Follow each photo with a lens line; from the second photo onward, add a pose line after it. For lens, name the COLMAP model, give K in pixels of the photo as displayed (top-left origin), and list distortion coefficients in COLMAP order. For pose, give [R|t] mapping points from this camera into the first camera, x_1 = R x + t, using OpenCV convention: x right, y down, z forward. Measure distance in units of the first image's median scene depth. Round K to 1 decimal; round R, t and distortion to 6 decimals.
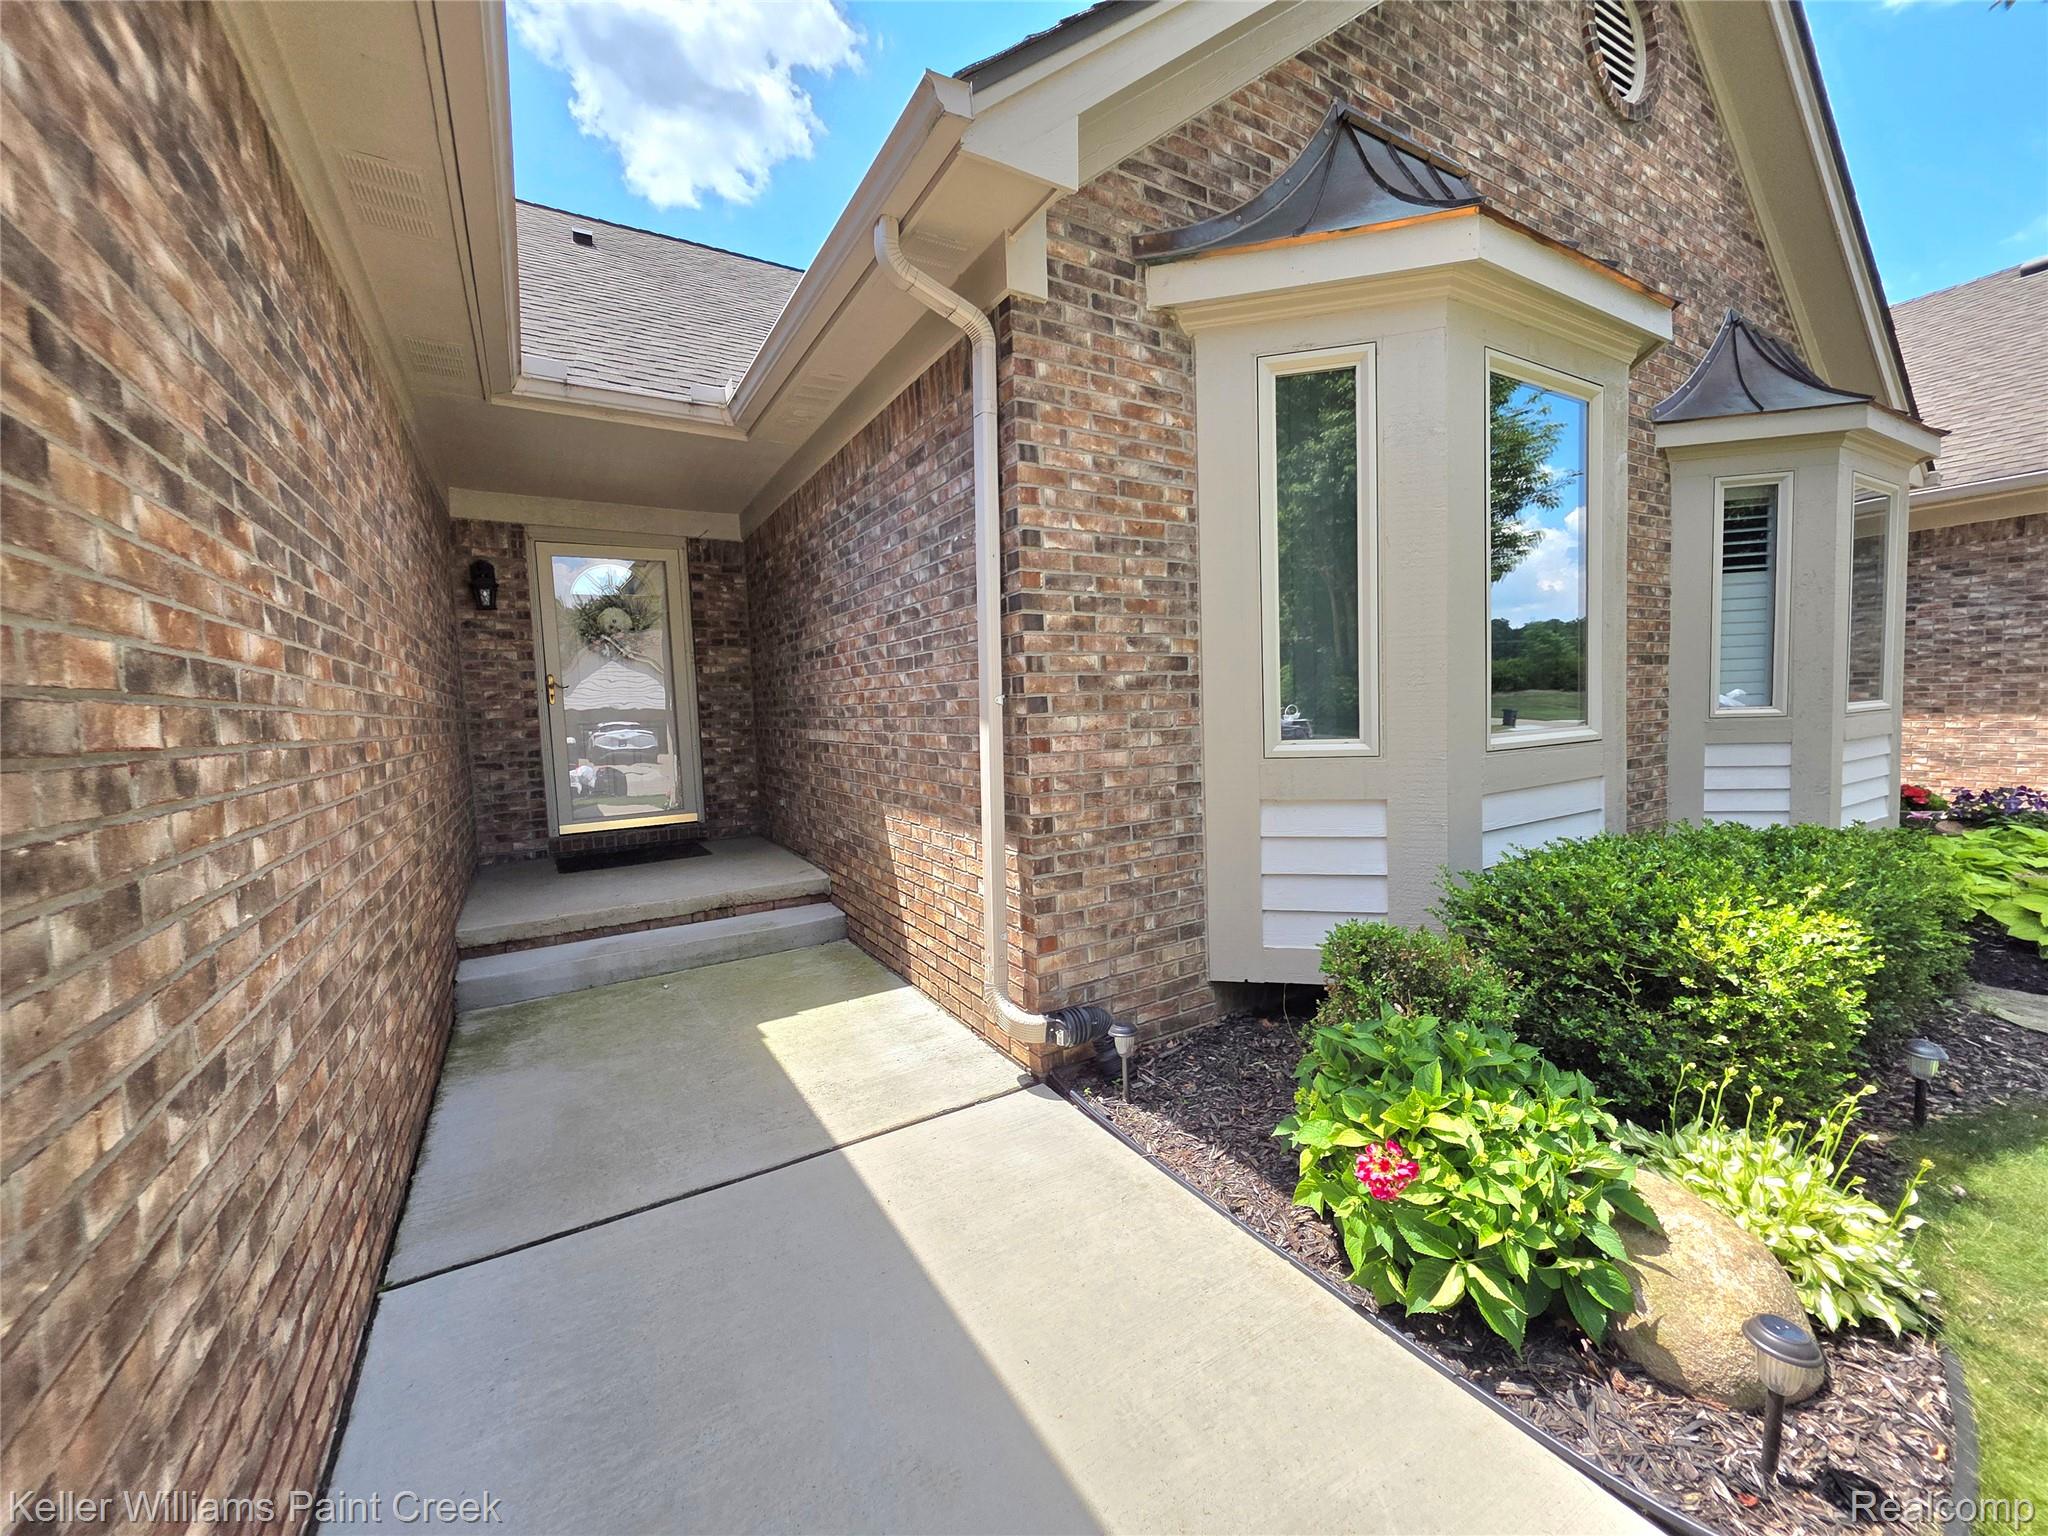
lens RADIAL K [[815.3, 0, 1027.3], [0, 815.3, 756.5], [0, 0, 1]] dist [0.002063, 0.000120]
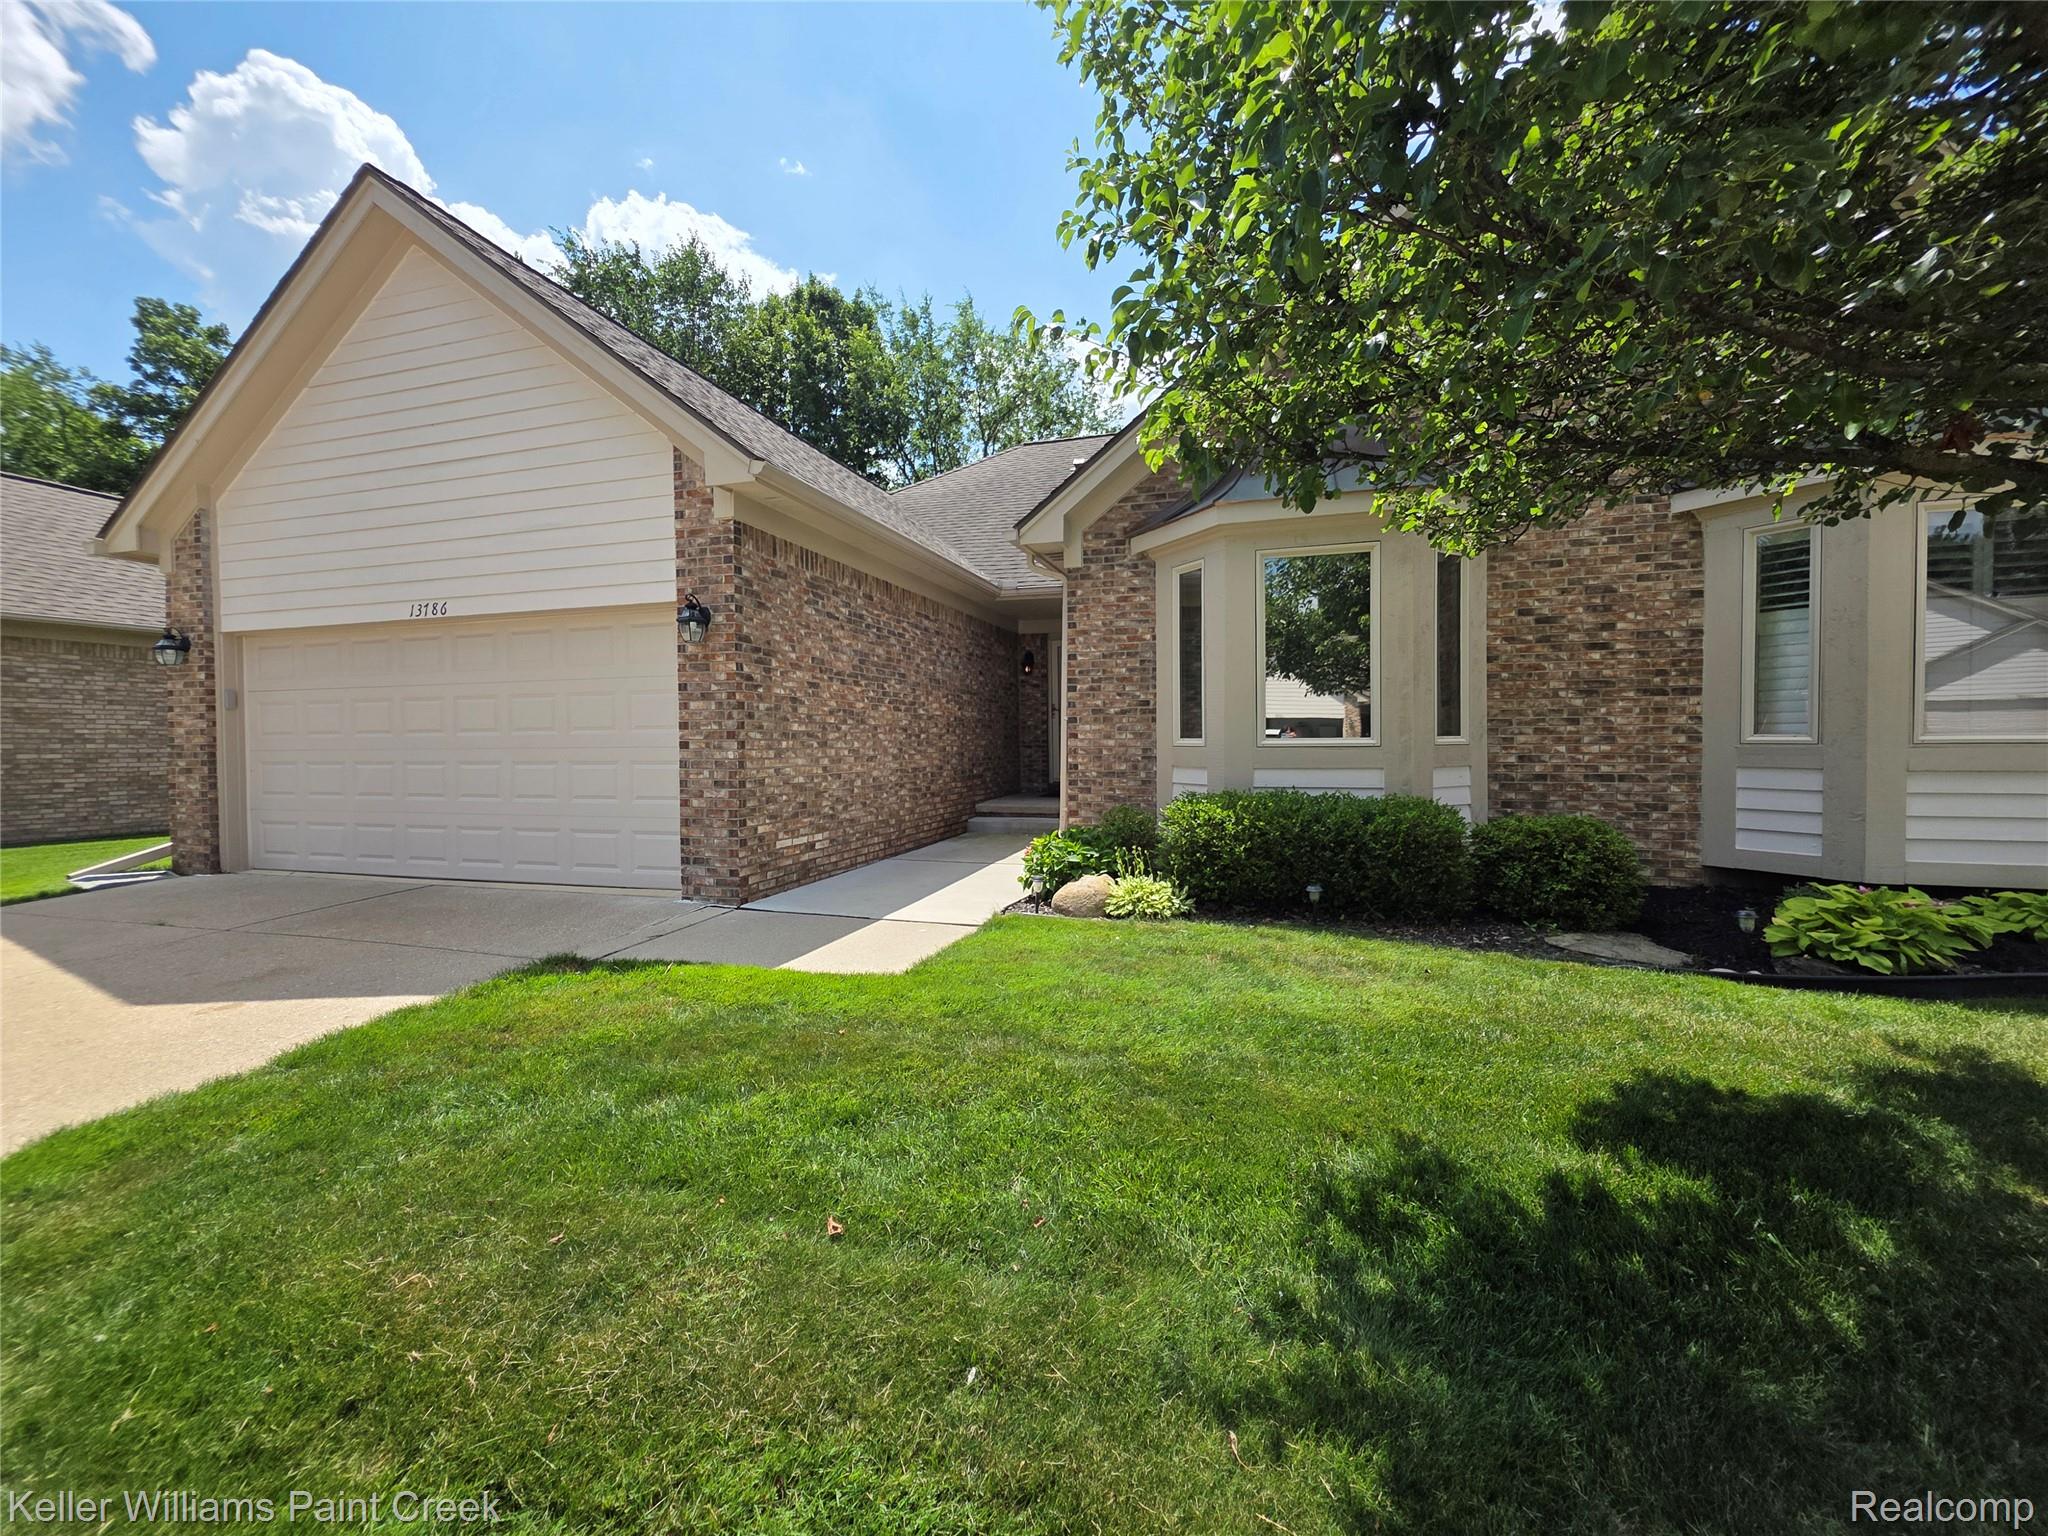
lens RADIAL K [[815.3, 0, 1030.5], [0, 815.3, 763.5], [0, 0, 1]] dist [0.002063, 0.000120]
pose [[0.663355, 0.053584, -0.746384, 1.755696], [-0.063216, 0.997880, 0.015455, 0.040755], [0.745630, 0.036932, 0.665336, -0.780650]]
